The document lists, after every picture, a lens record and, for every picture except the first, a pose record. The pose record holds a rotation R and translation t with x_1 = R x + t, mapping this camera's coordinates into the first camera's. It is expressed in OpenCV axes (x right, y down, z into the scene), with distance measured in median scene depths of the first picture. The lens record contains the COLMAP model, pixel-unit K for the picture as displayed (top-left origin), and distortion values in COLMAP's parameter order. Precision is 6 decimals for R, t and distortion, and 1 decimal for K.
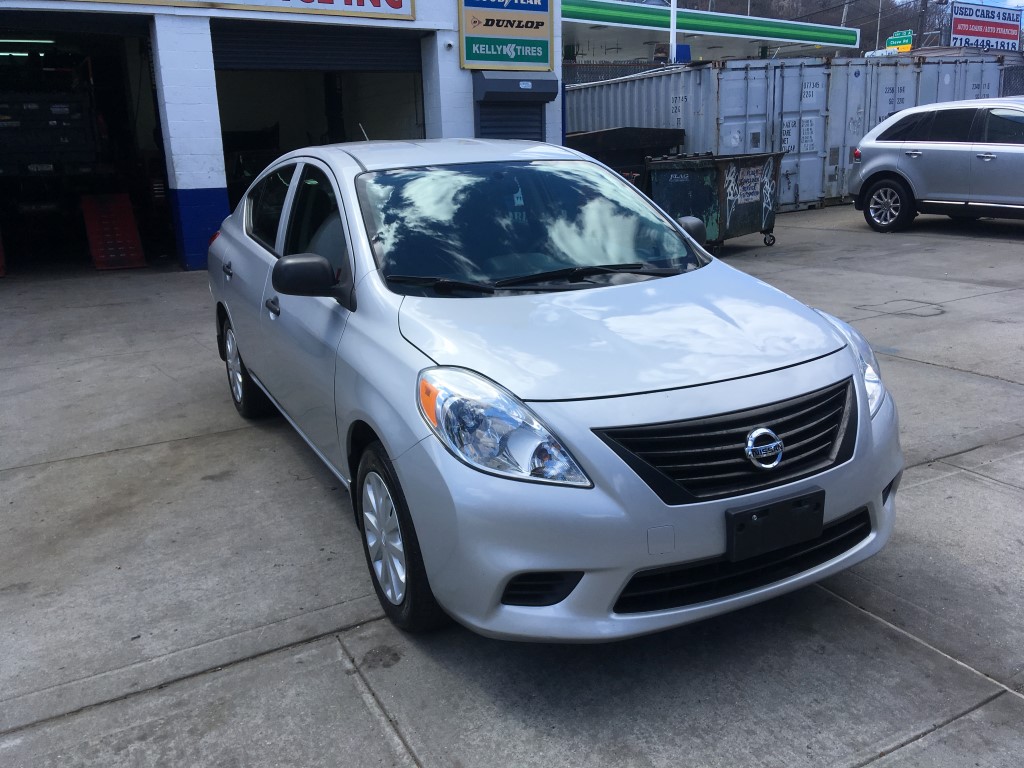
lens RADIAL K [[866.3, 0, 507.7], [0, 866.3, 380.7], [0, 0, 1]] dist [0.117269, -0.182415]
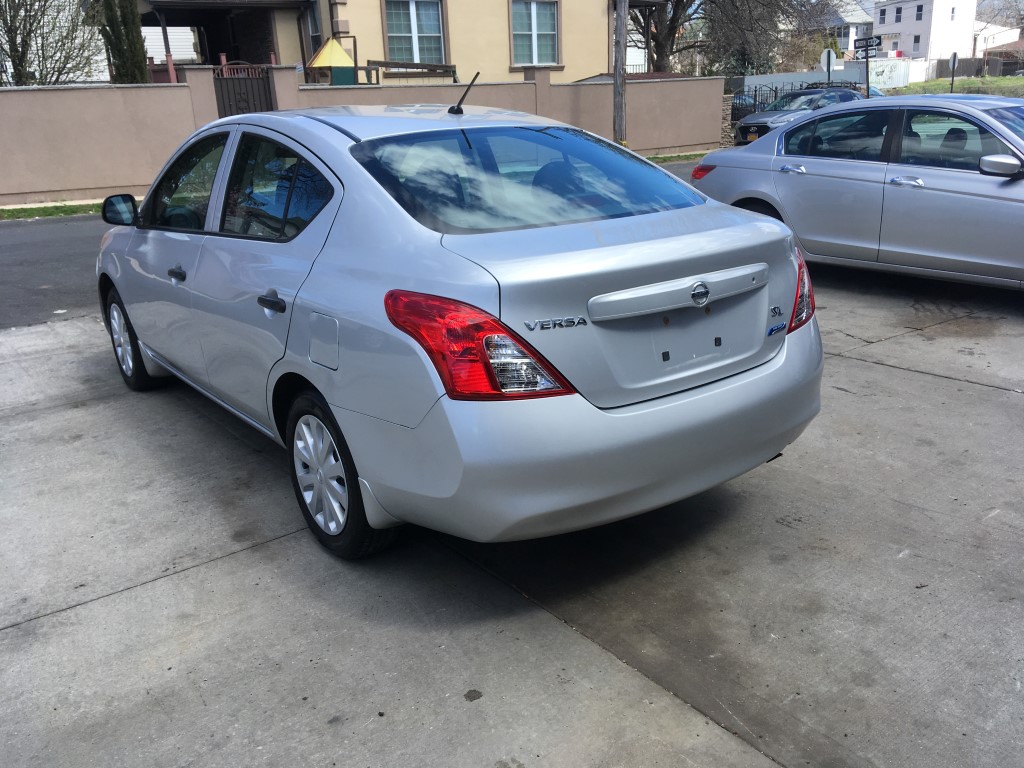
lens RADIAL K [[866.3, 0, 507.7], [0, 866.3, 380.7], [0, 0, 1]] dist [0.117269, -0.182415]
pose [[-0.983829, 0.115901, -0.136557, -0.100370], [0.023707, 0.839969, 0.542117, -0.627738], [0.177536, 0.530113, -0.829133, 2.300880]]
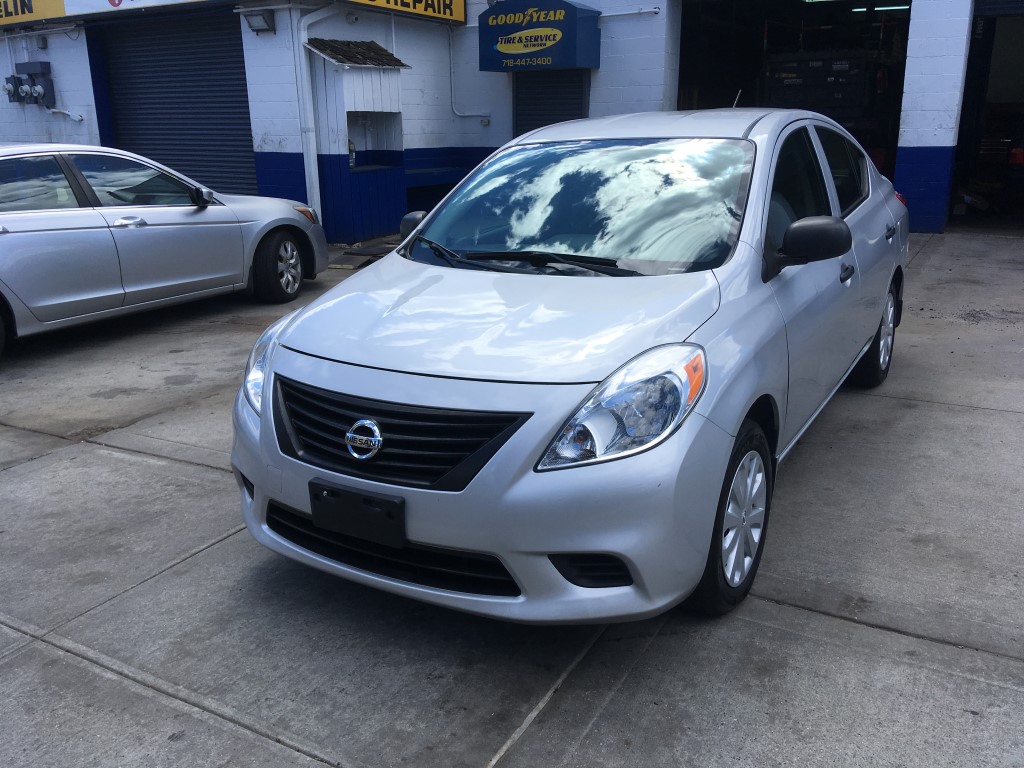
lens RADIAL K [[862.0, 0, 507.2], [0, 862.0, 380.7], [0, 0, 1]] dist [0.124172, -0.188624]
pose [[0.526899, 0.259350, -0.809392, 0.785103], [-0.212362, 0.962274, 0.170094, -0.130863], [0.822970, 0.082262, 0.562097, 0.369703]]
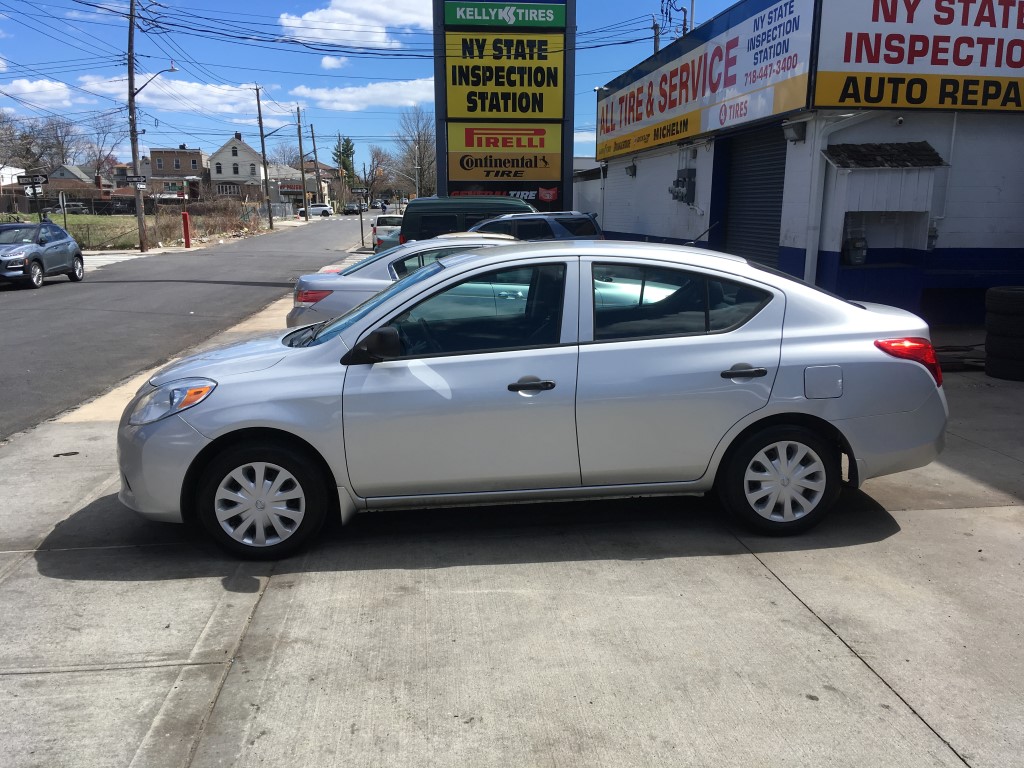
lens RADIAL K [[862.0, 0, 507.2], [0, 862.0, 380.7], [0, 0, 1]] dist [0.124172, -0.188624]
pose [[-0.372630, 0.207127, -0.904569, 1.223813], [-0.224300, 0.925766, 0.304379, -0.523479], [0.900465, 0.316315, -0.298510, 1.585466]]
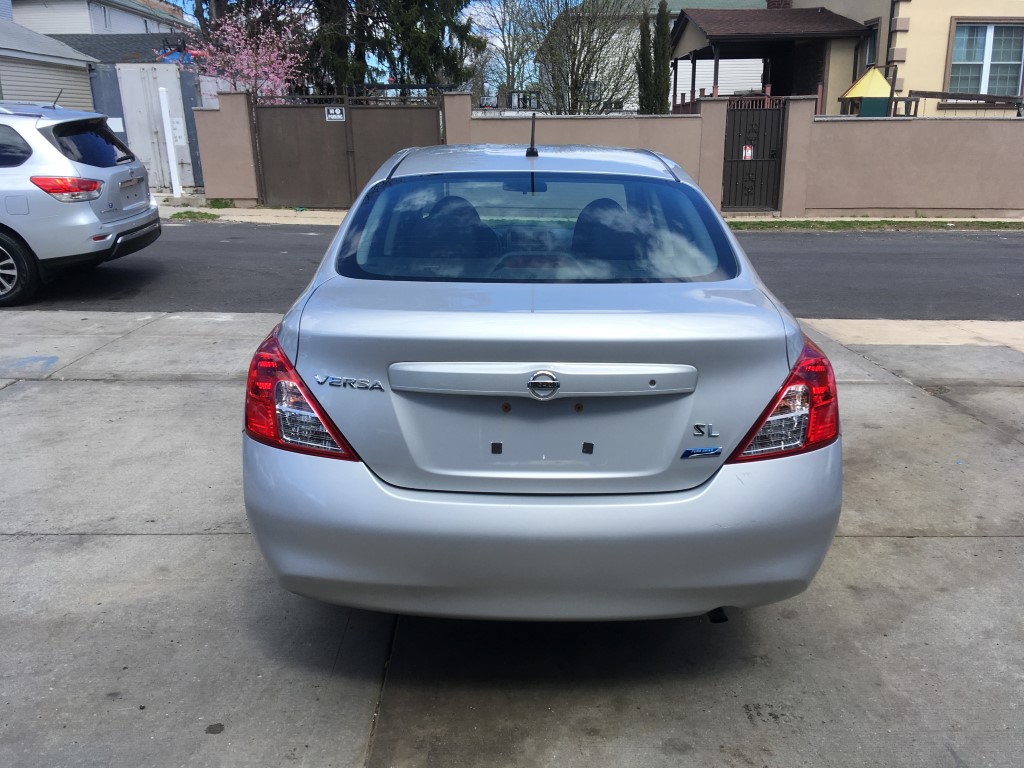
lens RADIAL K [[862.0, 0, 507.2], [0, 862.0, 380.7], [0, 0, 1]] dist [0.124172, -0.188624]
pose [[-0.888872, -0.091061, 0.449016, -0.600915], [0.145503, 0.873205, 0.465126, -0.578466], [-0.434438, 0.478770, -0.762917, 2.160775]]
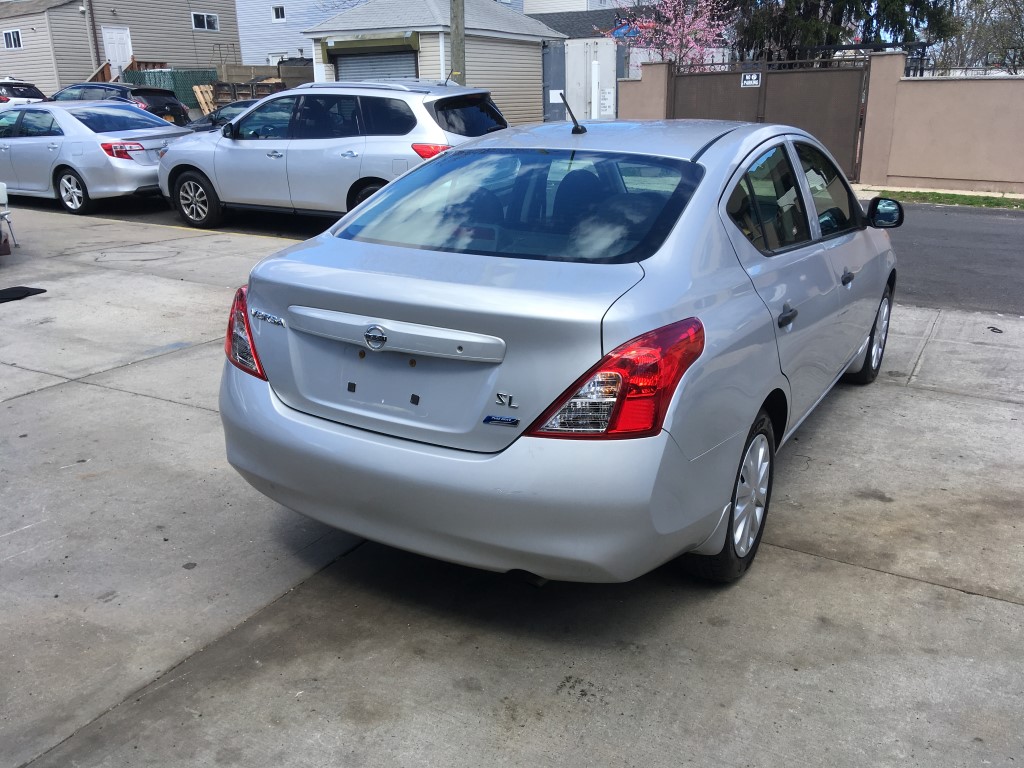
lens RADIAL K [[862.0, 0, 507.2], [0, 862.0, 380.7], [0, 0, 1]] dist [0.124172, -0.188624]
pose [[-0.535100, -0.219317, 0.815824, -0.977003], [0.240501, 0.886204, 0.395982, -0.511388], [-0.809832, 0.408097, -0.421462, 1.916167]]
